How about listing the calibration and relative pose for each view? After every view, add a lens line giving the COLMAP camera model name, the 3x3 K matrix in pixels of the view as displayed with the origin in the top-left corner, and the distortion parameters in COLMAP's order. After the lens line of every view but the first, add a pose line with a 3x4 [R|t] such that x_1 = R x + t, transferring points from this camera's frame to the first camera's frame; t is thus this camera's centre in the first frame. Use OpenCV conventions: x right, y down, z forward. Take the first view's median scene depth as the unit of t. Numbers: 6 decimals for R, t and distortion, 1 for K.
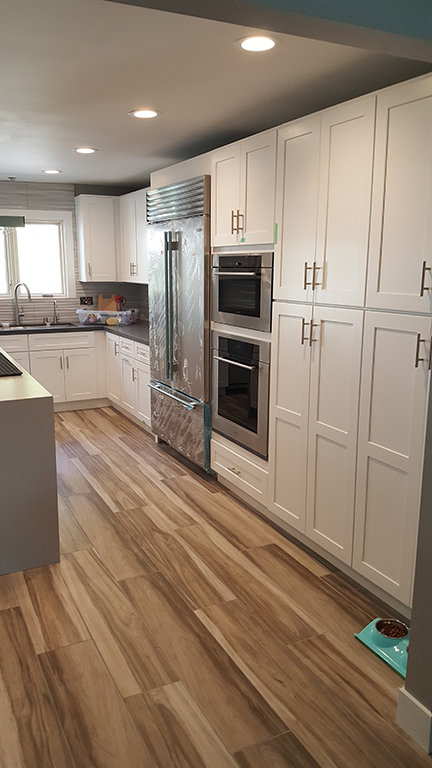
lens RADIAL K [[587.8, 0, 206.5], [0, 587.8, 384.9], [0, 0, 1]] dist [0.173530, -0.396086]
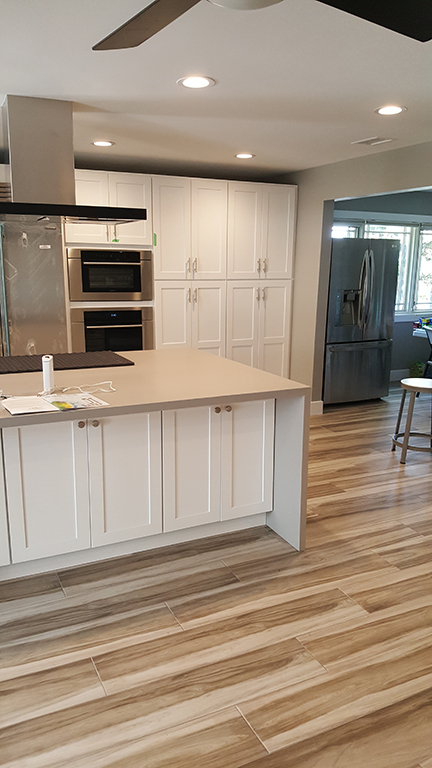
lens RADIAL K [[587.8, 0, 206.5], [0, 587.8, 384.9], [0, 0, 1]] dist [0.173530, -0.396086]
pose [[-0.004767, -0.200902, 0.979600, -1.155436], [0.192703, 0.961065, 0.198038, -0.118003], [-0.981246, 0.189716, 0.034133, 0.629642]]
